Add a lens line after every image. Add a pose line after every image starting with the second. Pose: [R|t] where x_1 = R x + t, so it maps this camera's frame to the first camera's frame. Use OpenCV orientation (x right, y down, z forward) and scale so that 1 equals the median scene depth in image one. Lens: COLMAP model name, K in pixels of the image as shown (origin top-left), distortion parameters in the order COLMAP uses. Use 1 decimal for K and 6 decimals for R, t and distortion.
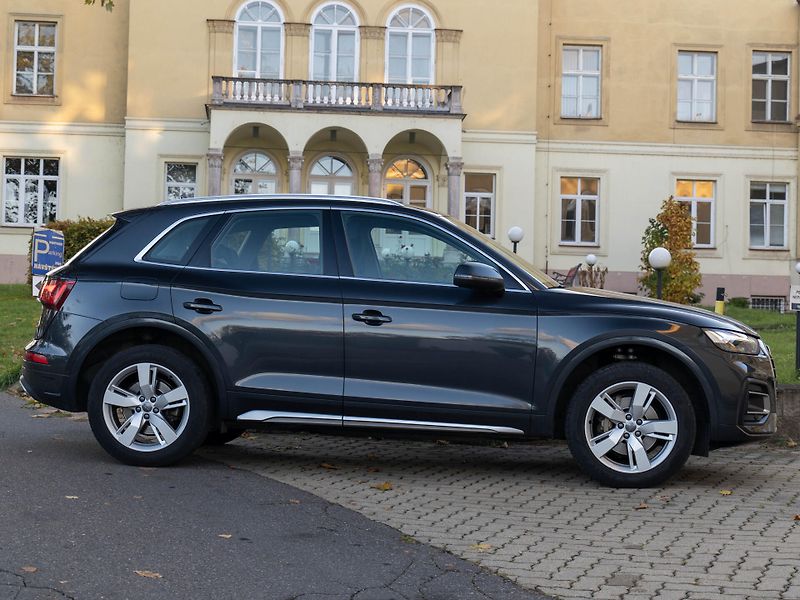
lens RADIAL K [[1526.3, 0, 400.0], [0, 1526.3, 300.0], [0, 0, 1]] dist [-0.005771, 0.011913]
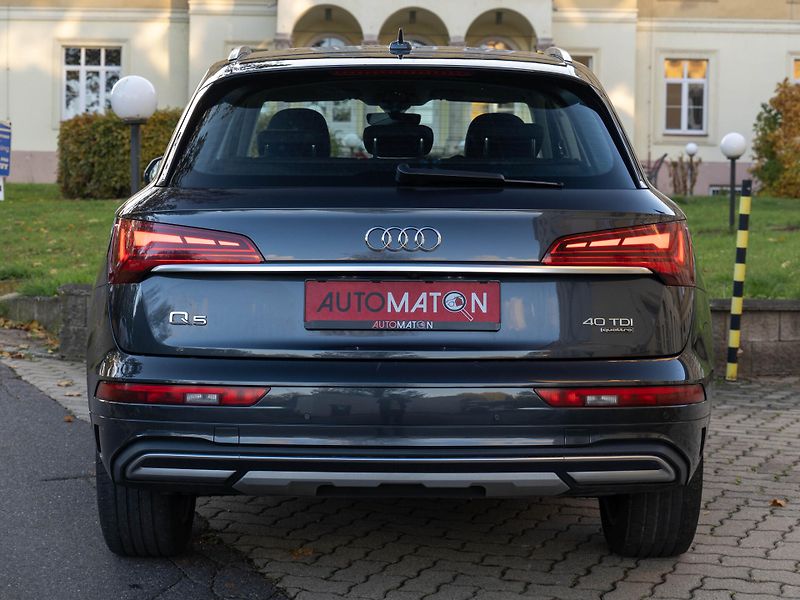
lens RADIAL K [[1591.6, 0, 405.4], [0, 1591.6, 300.9], [0, 0, 1]] dist [-0.002587, 0.015569]
pose [[0.997379, -0.005127, -0.072174, 0.019971], [0.009882, 0.997792, 0.065676, -0.000322], [0.071678, -0.066217, 0.995227, 0.035506]]
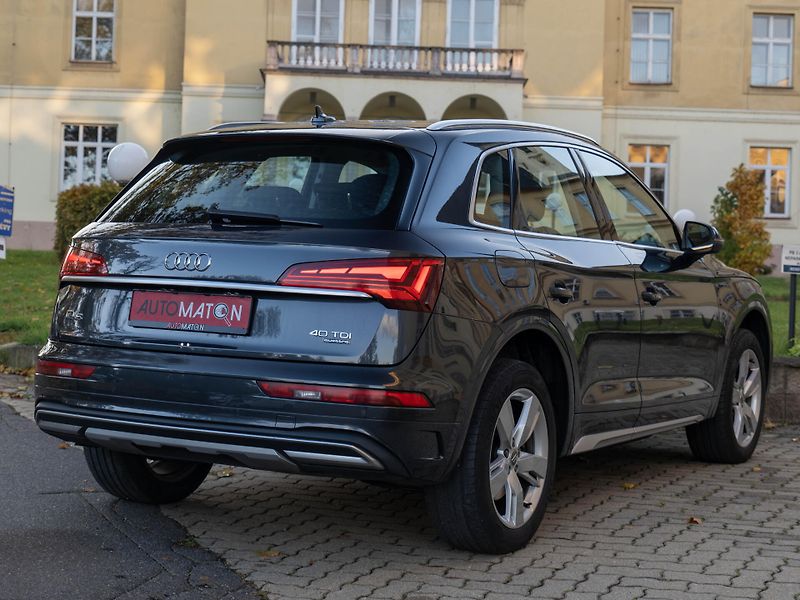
lens RADIAL K [[1518.0, 0, 400.0], [0, 1518.0, 300.0], [0, 0, 1]] dist [-0.001855, 0.009792]
pose [[0.998076, 0.006172, -0.061688, 0.021883], [-0.005058, 0.999822, 0.018200, 0.001818], [0.061789, -0.017853, 0.997930, 0.027408]]
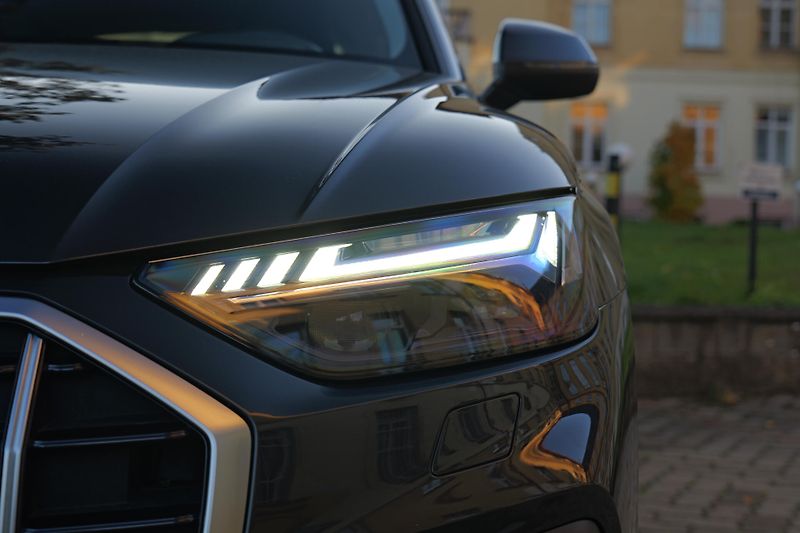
lens RADIAL K [[1328.5, 0, 400.0], [0, 1328.5, 266.5], [0, 0, 1]] dist [0.022337, 0.070446]
pose [[0.999074, 0.004889, -0.042752, 0.031075], [-0.003594, 0.999534, 0.030306, 0.004756], [0.042881, -0.030124, 0.998626, 0.095174]]
